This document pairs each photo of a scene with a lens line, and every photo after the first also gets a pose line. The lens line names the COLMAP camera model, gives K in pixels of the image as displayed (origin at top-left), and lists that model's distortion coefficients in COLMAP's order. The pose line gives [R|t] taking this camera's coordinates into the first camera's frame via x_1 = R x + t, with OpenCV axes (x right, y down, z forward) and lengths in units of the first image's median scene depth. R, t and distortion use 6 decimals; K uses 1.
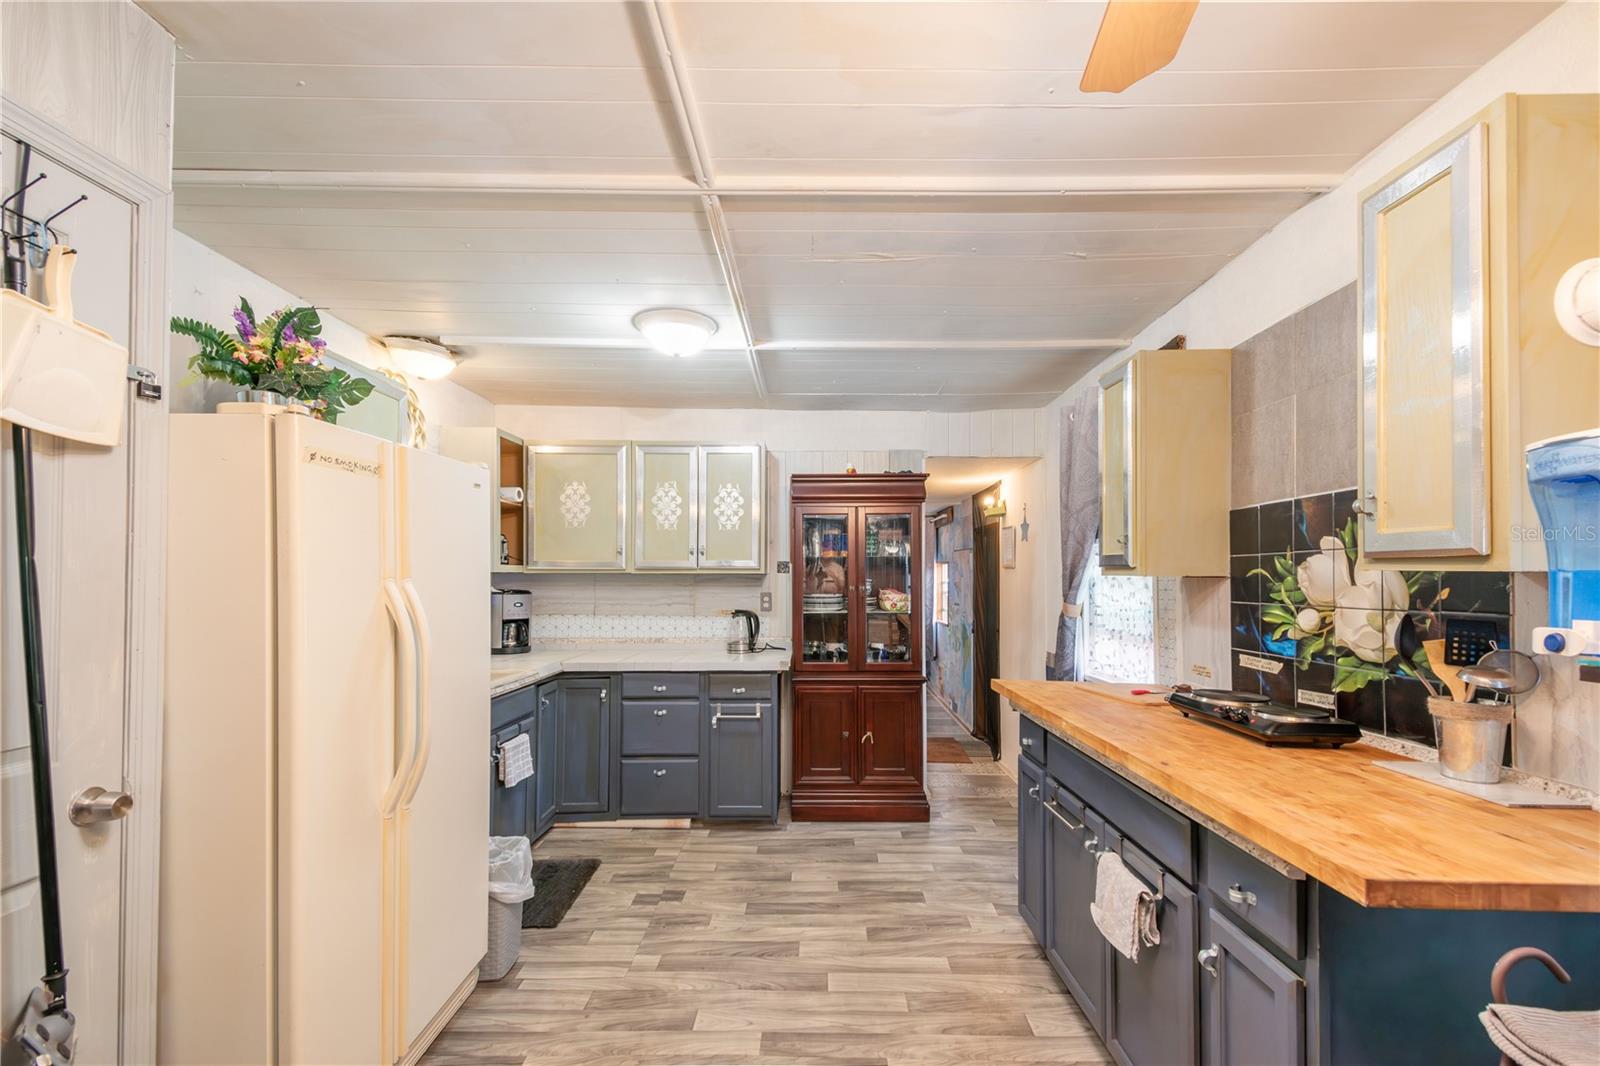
lens RADIAL K [[723.4, 0, 774.9], [0, 723.4, 562.8], [0, 0, 1]] dist [0.013794, -0.010746]
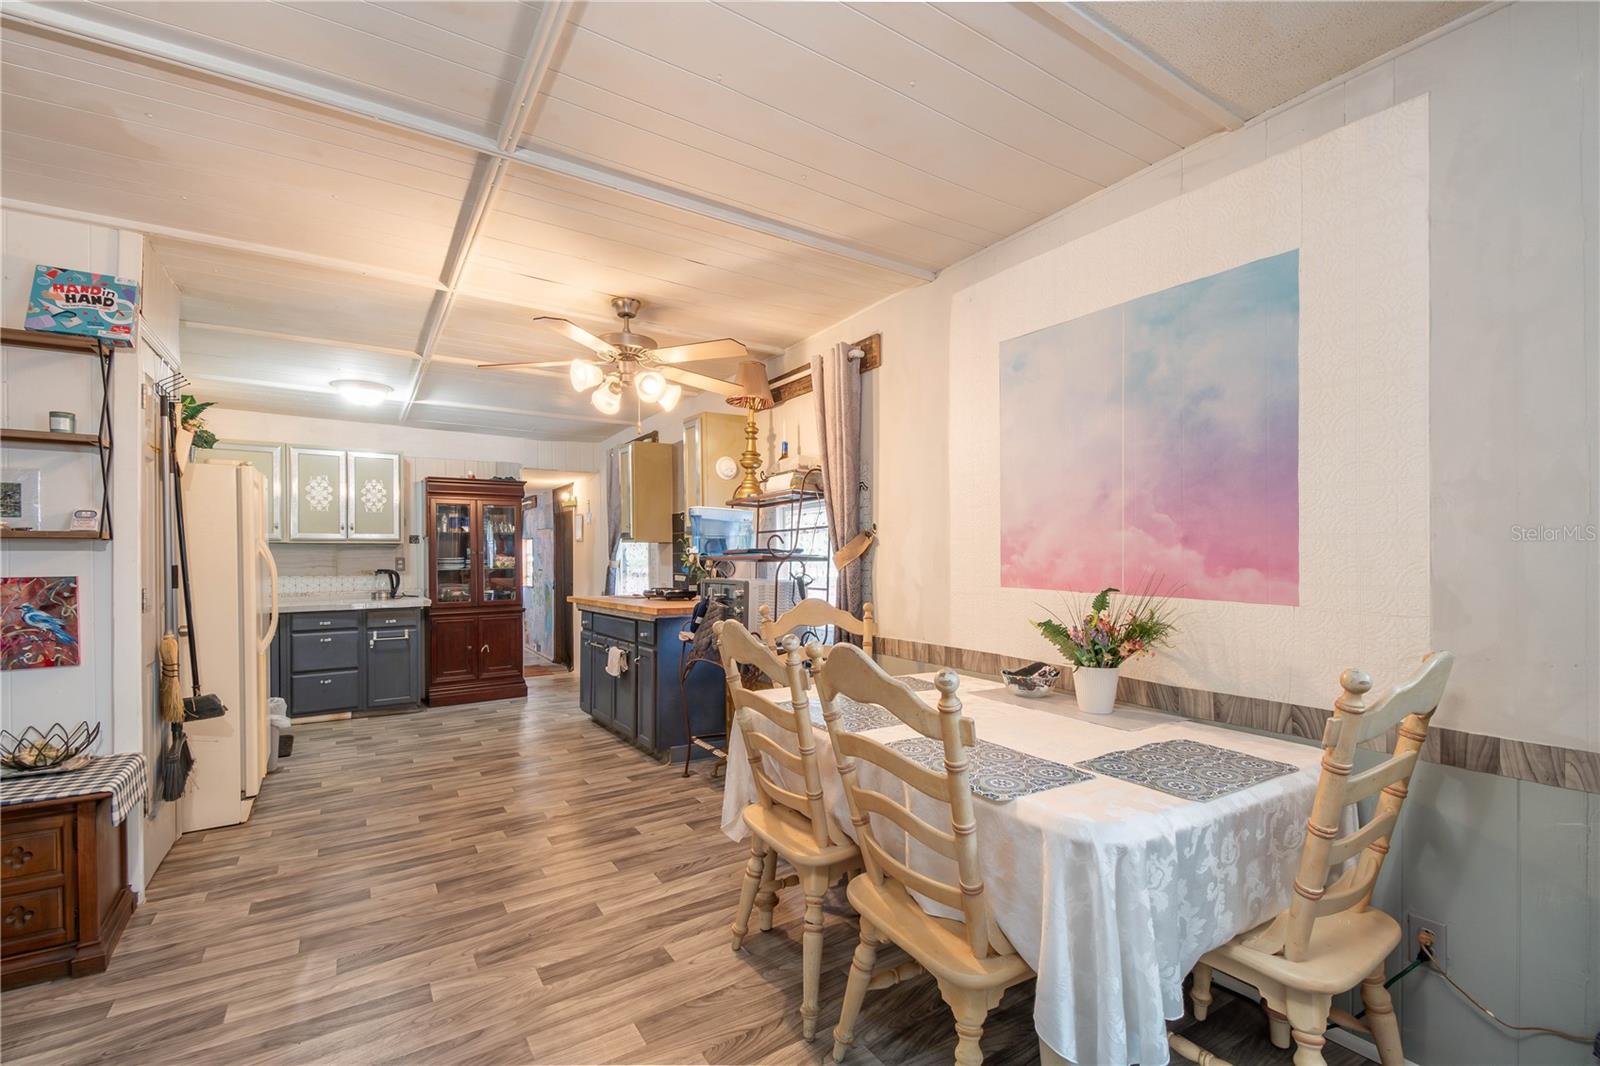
lens RADIAL K [[723.4, 0, 859.9], [0, 723.4, 553.0], [0, 0, 1]] dist [0.013794, -0.010746]
pose [[0.782360, -0.006094, 0.622797, -0.205603], [-0.002940, 0.999905, 0.013477, 0.012007], [-0.622820, -0.012374, 0.782267, -0.702476]]
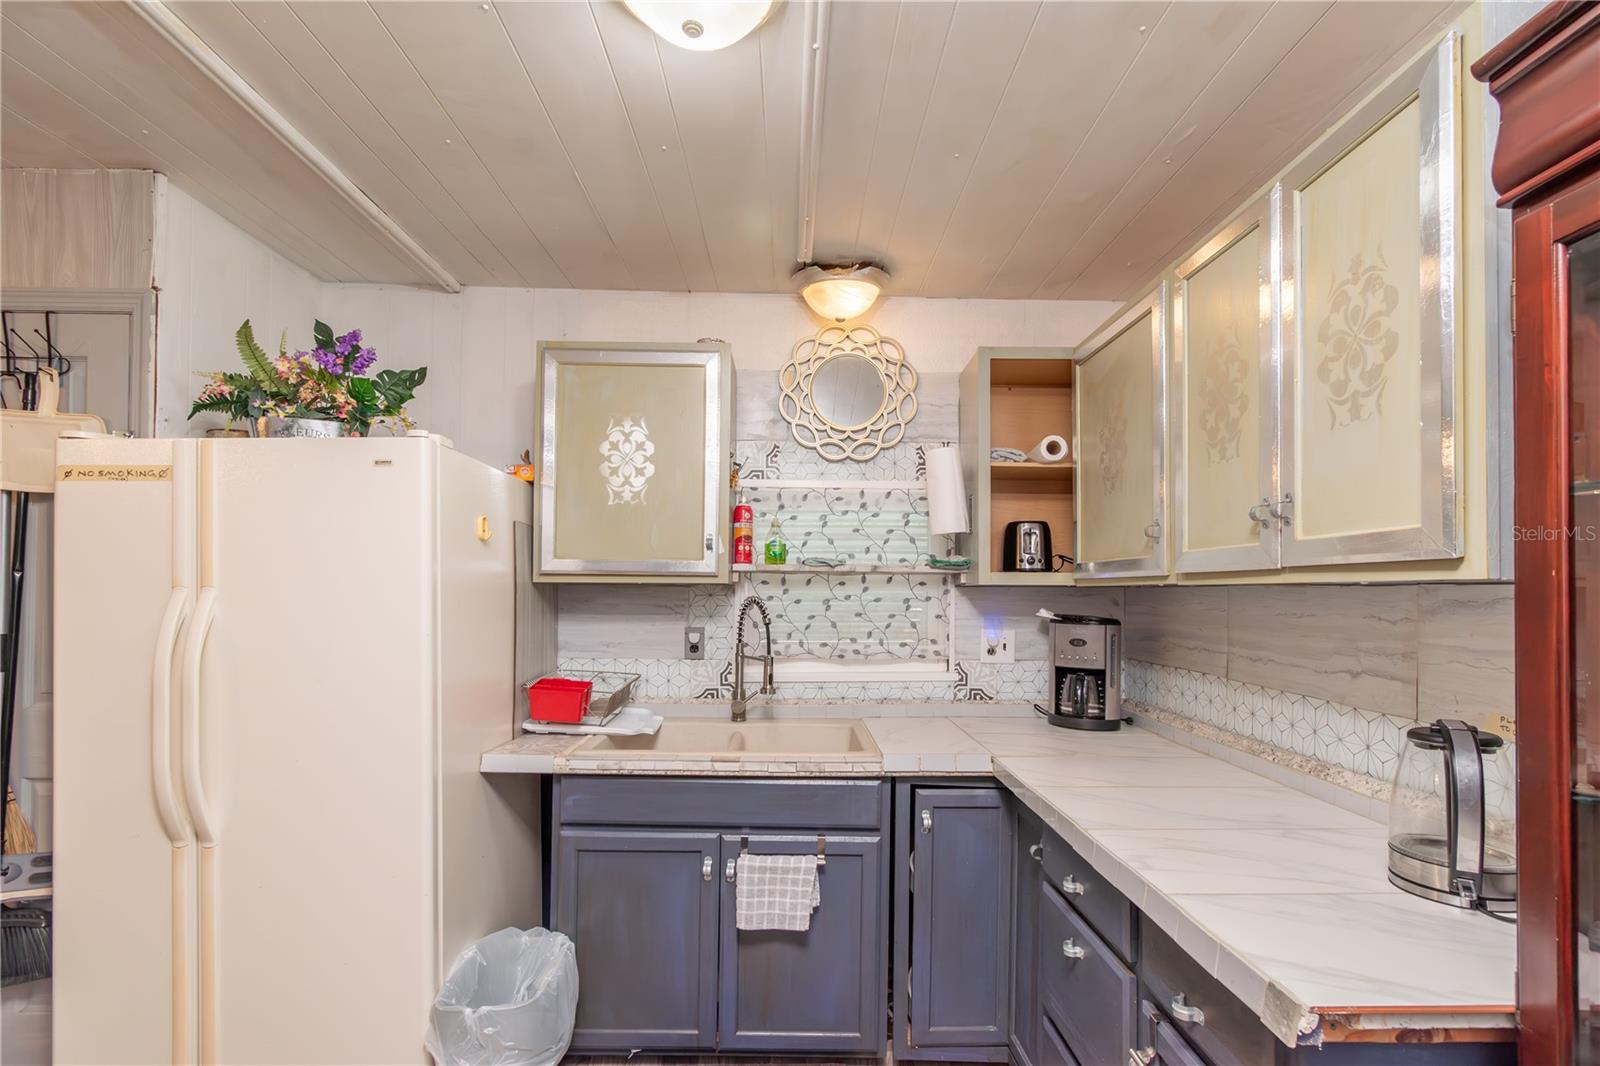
lens RADIAL K [[723.4, 0, 799.4], [0, 723.4, 581.8], [0, 0, 1]] dist [0.013794, -0.010746]
pose [[0.076328, -0.016465, -0.996947, 0.215230], [0.002622, 0.999864, -0.016313, 0.015611], [0.997079, -0.001369, 0.076361, 0.796378]]
